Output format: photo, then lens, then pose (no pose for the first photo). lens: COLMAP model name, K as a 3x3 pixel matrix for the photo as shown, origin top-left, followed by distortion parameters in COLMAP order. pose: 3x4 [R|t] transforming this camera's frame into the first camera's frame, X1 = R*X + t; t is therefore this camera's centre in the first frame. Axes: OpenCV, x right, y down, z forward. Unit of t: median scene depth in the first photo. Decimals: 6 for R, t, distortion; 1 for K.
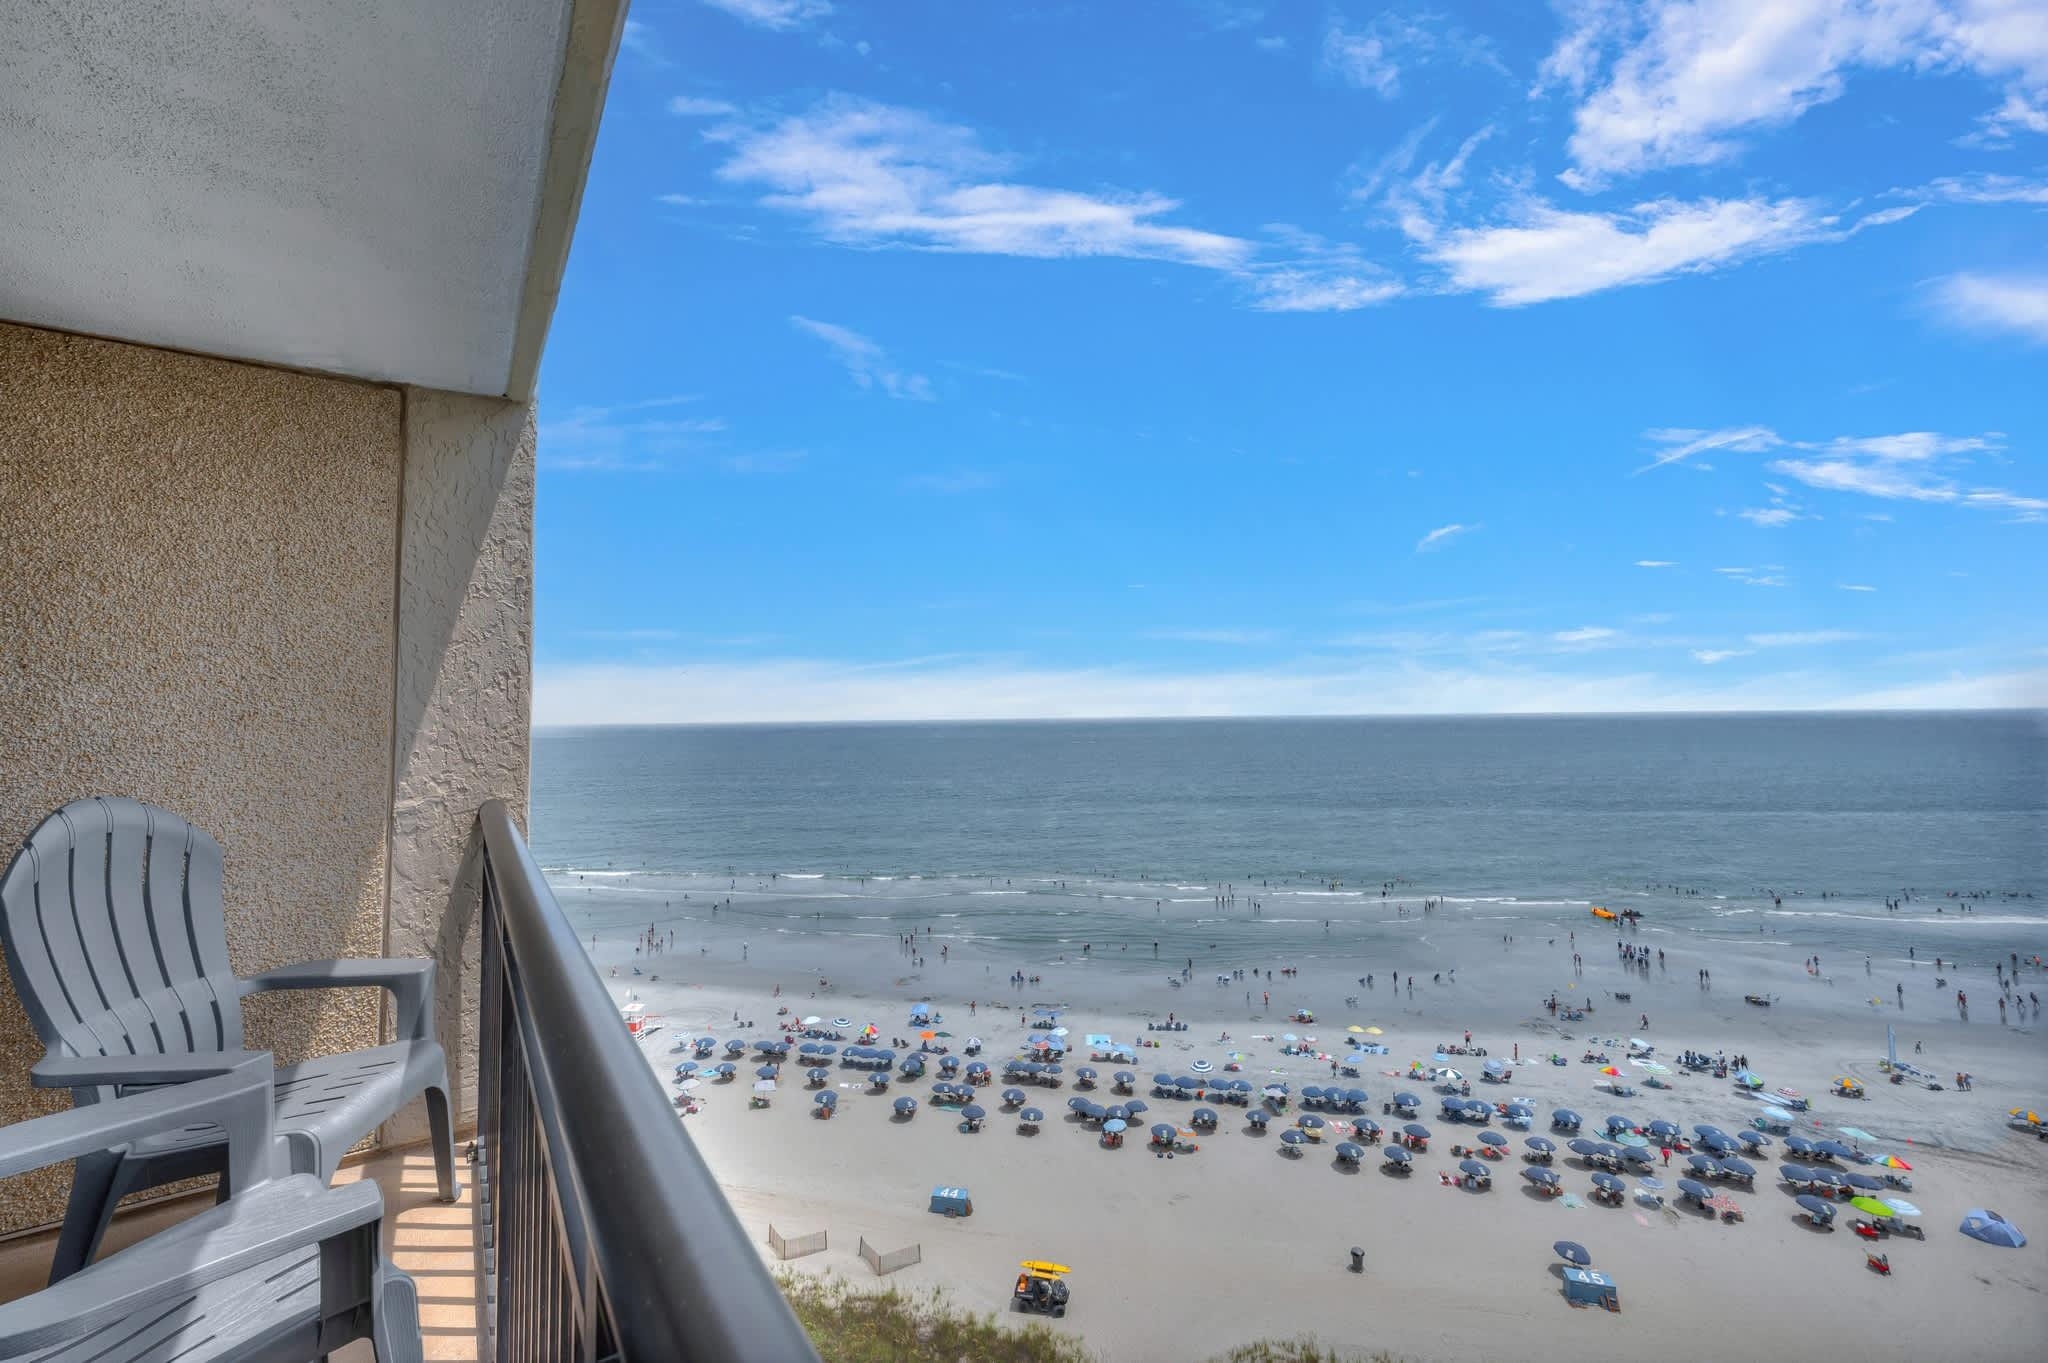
lens RADIAL K [[853.5, 0, 981.3], [0, 853.5, 700.3], [0, 0, 1]] dist [-0.000508, -0.000062]
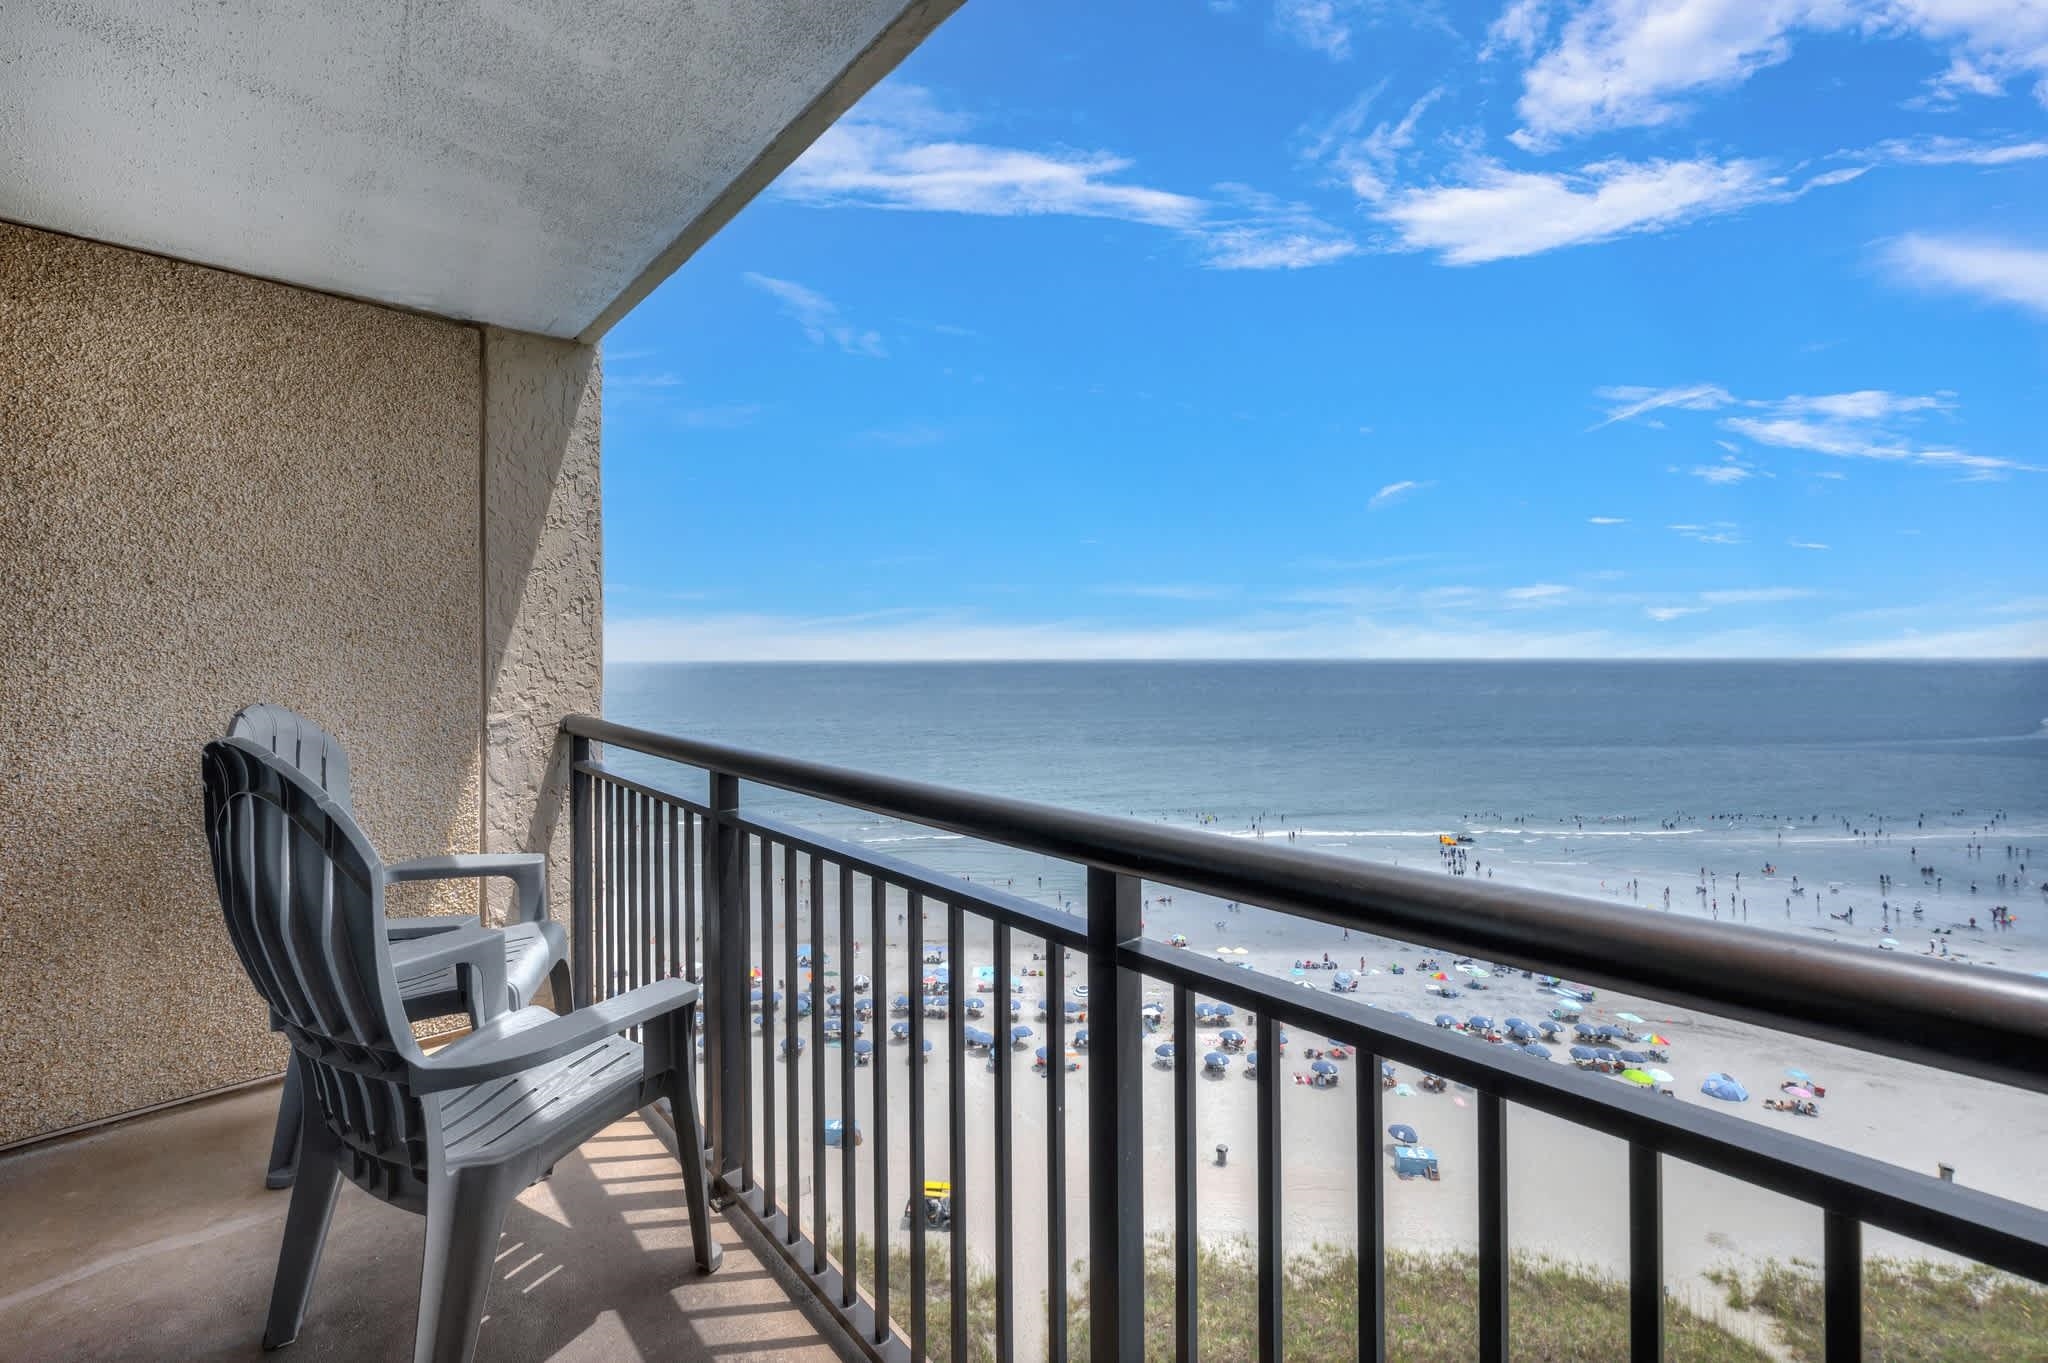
lens RADIAL K [[852.8, 0, 999.1], [0, 852.8, 691.5], [0, 0, 1]] dist [-0.001374, -0.000028]
pose [[0.989216, 0.003674, 0.146418, -0.188743], [-0.012393, 0.998200, 0.058678, 0.015749], [-0.145939, -0.059860, 0.987481, -0.161167]]
